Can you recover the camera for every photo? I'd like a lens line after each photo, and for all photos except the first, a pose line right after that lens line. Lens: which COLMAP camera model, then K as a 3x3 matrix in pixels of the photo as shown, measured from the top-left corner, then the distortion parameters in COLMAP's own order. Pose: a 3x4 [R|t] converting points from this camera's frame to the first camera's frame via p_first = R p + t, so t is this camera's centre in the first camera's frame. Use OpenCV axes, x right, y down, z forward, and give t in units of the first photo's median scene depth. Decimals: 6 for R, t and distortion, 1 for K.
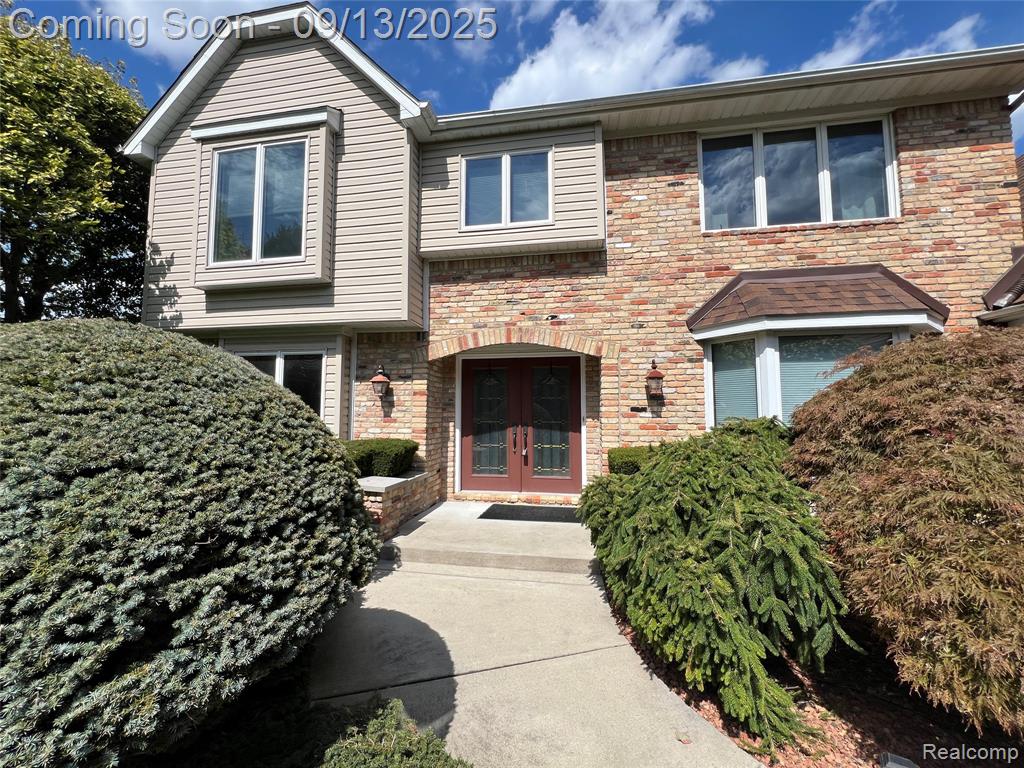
lens RADIAL K [[412.3, 0, 512.0], [0, 412.3, 384.0], [0, 0, 1]] dist [-0.000147, -0.000005]
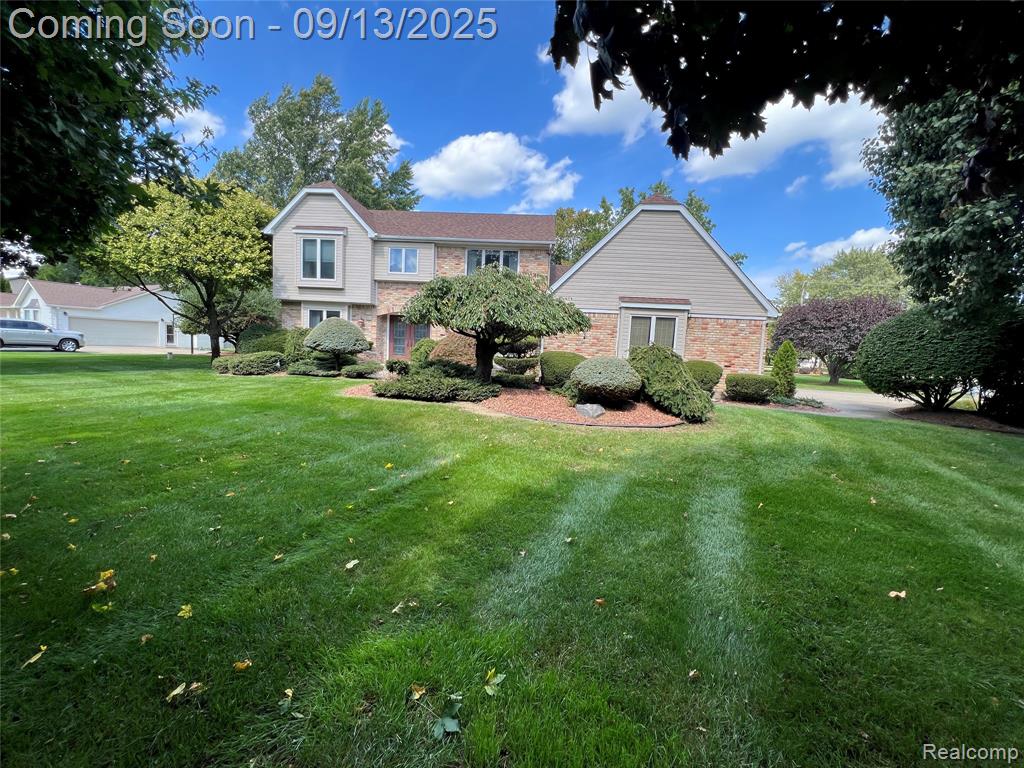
lens RADIAL K [[412.3, 0, 512.0], [0, 412.3, 384.0], [0, 0, 1]] dist [-0.000147, -0.000005]
pose [[0.991741, 0.034598, 0.123506, 0.434301], [-0.053069, 0.987328, 0.149557, -0.066175], [-0.116767, -0.154876, 0.981009, -2.222191]]
